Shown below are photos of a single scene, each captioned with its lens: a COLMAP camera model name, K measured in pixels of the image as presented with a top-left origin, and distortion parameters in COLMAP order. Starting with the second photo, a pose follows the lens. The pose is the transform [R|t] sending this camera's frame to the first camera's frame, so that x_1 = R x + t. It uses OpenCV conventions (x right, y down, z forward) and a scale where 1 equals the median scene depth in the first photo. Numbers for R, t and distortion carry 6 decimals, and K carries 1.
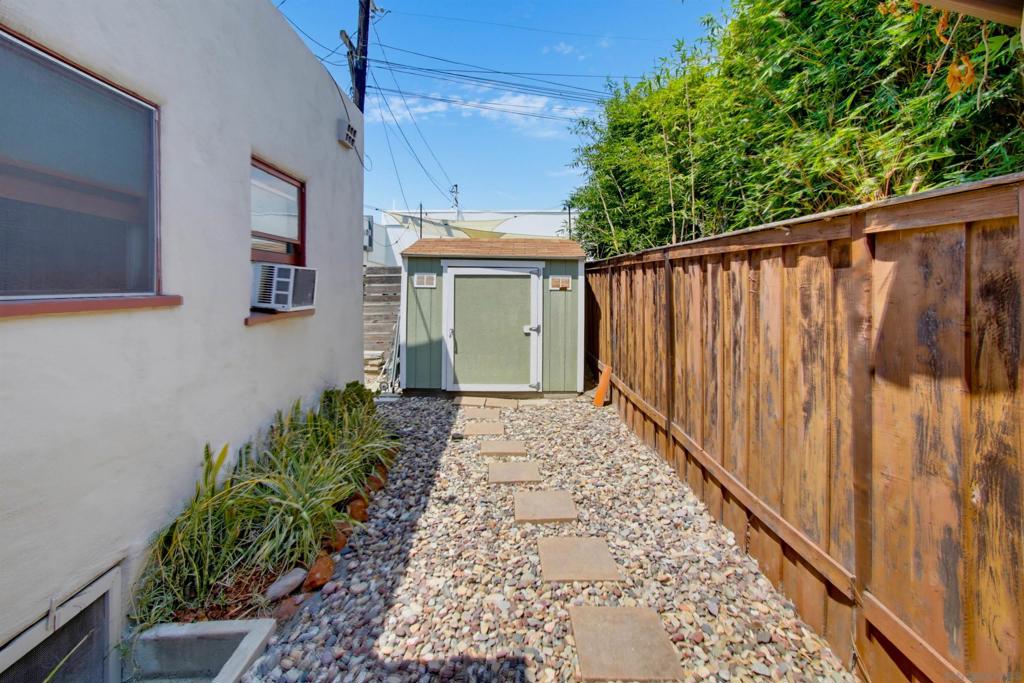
lens RADIAL K [[476.9, 0, 512.4], [0, 476.9, 278.2], [0, 0, 1]] dist [0.001104, 0.000335]
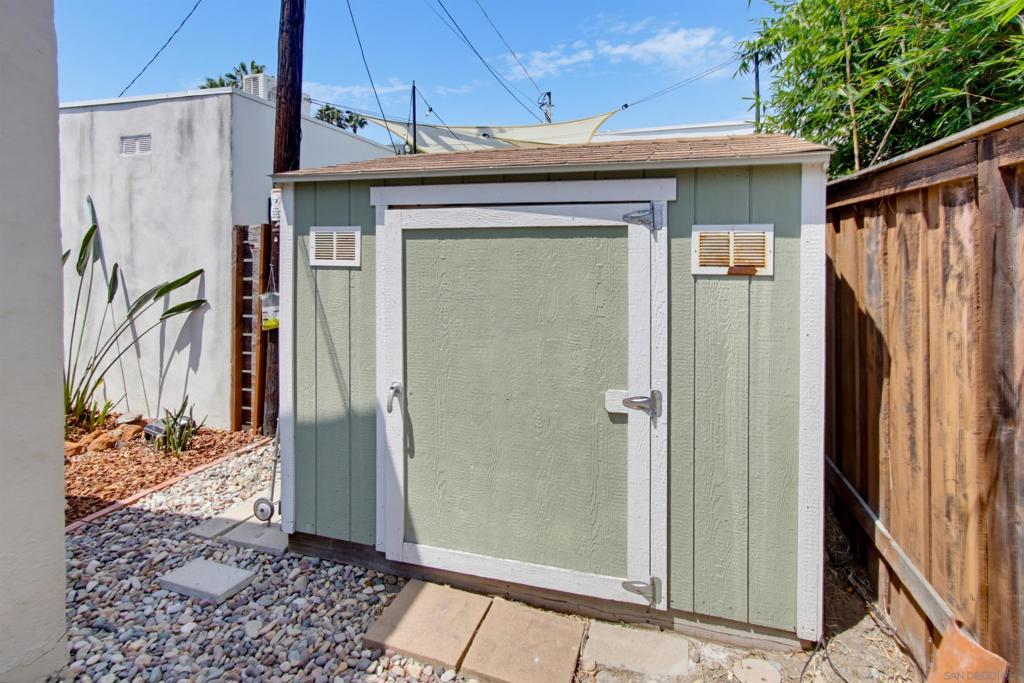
lens RADIAL K [[528.2, 0, 513.6], [0, 528.2, 256.0], [0, 0, 1]] dist [0.000911, 0.000759]
pose [[0.957914, -0.004329, -0.287024, 0.065852], [0.008571, 0.999872, 0.013523, 0.007486], [0.286929, -0.015414, 0.957828, 0.652672]]
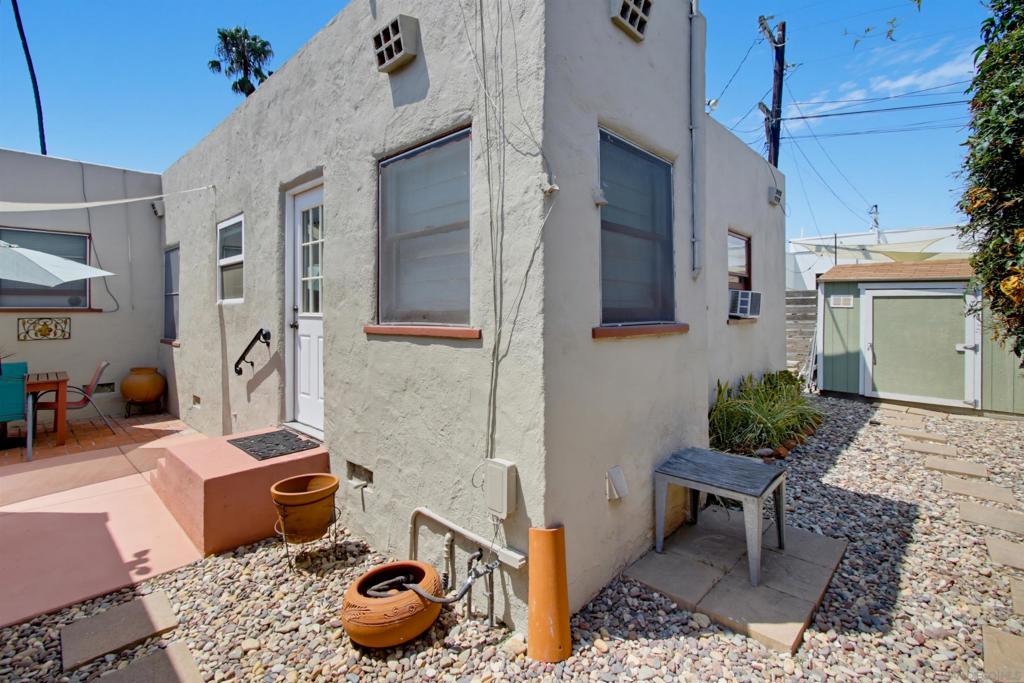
lens RADIAL K [[477.2, 0, 509.3], [0, 477.2, 304.4], [0, 0, 1]] dist [0.004795, 0.001270]
pose [[0.713984, -0.001981, -0.700159, 0.060970], [0.002316, 0.999997, -0.000467, 0.011133], [0.700158, -0.001289, 0.713987, -0.436500]]
